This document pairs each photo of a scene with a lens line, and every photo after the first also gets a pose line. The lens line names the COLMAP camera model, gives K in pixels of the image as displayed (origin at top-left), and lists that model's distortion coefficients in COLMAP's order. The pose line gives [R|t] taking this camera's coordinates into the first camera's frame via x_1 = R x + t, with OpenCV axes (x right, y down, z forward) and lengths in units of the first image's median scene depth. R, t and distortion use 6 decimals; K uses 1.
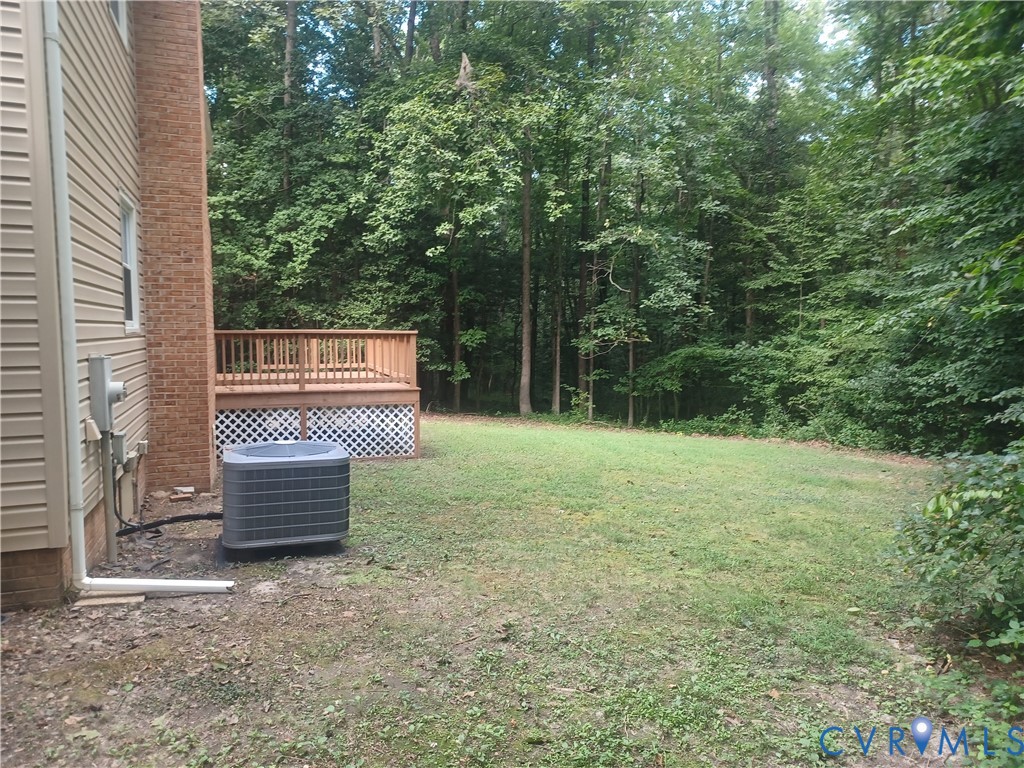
lens RADIAL K [[747.3, 0, 511.7], [0, 747.3, 377.6], [0, 0, 1]] dist [0.056059, -0.045726]
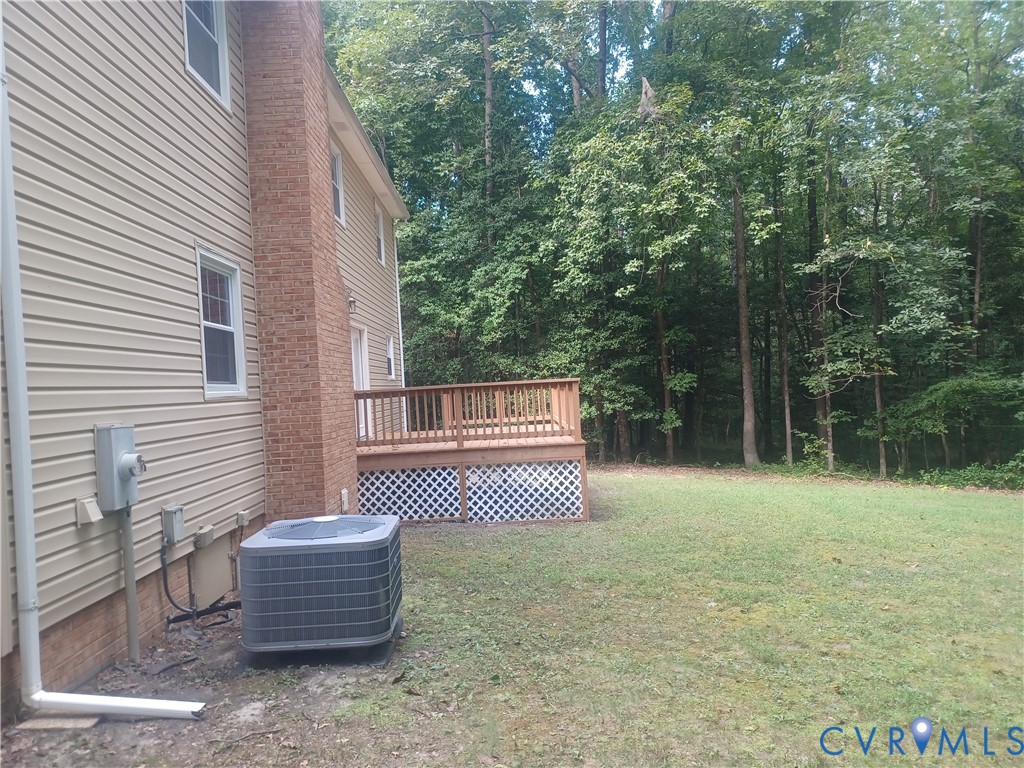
lens RADIAL K [[747.3, 0, 511.7], [0, 747.3, 377.6], [0, 0, 1]] dist [0.056059, -0.045726]
pose [[0.946123, -0.057101, -0.318733, 0.056242], [0.036203, 0.996811, -0.071114, -0.001259], [0.321778, 0.055743, 0.945173, 0.087106]]
